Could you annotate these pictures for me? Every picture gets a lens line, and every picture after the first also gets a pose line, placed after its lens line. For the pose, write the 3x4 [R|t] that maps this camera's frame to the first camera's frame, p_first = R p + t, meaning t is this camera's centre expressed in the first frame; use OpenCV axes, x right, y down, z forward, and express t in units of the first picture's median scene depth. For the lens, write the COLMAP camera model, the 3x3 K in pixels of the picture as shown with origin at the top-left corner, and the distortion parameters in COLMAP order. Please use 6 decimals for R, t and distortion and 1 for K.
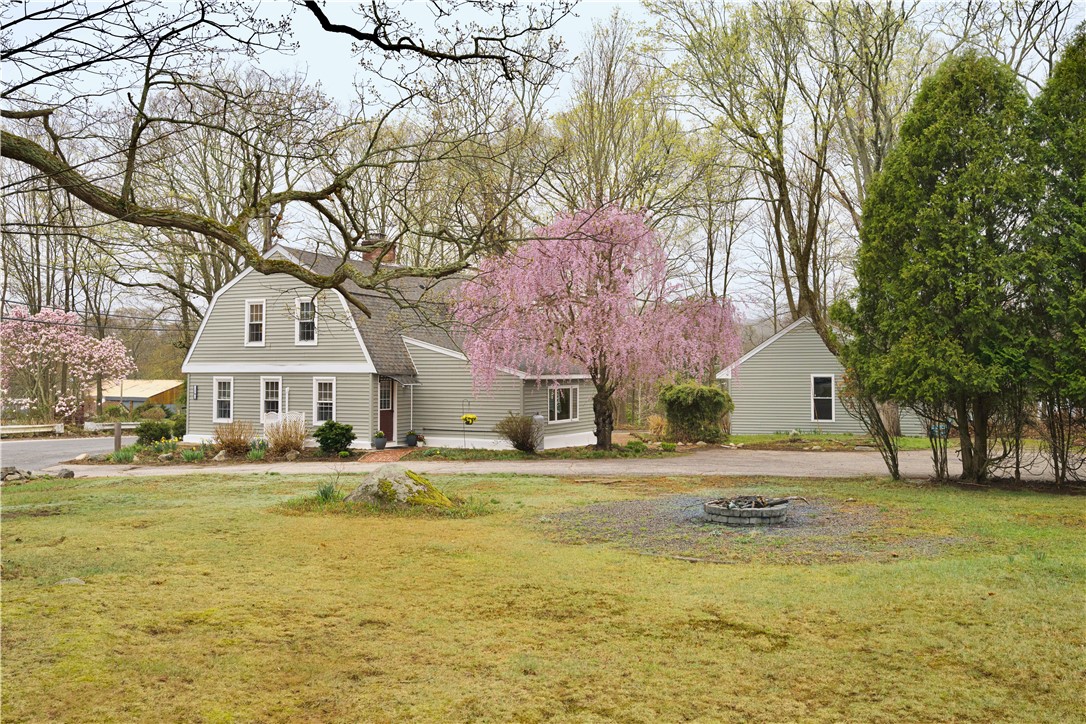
lens RADIAL K [[941.6, 0, 543.6], [0, 941.6, 363.1], [0, 0, 1]] dist [0.012069, 0.002454]
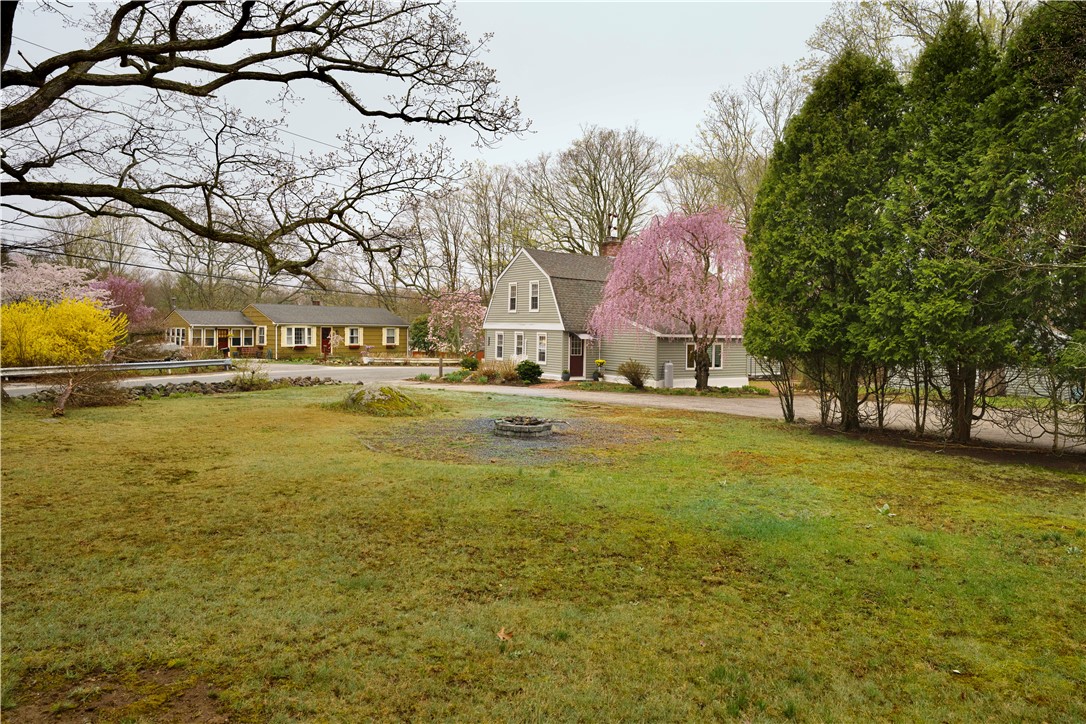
lens RADIAL K [[650.7, 0, 543.1], [0, 650.7, 361.4], [0, 0, 1]] dist [-0.001230, -0.000135]
pose [[0.891426, 0.039067, -0.451480, 0.261189], [-0.014671, 0.998243, 0.057412, 0.000585], [0.452929, -0.044555, 0.890433, 0.056351]]
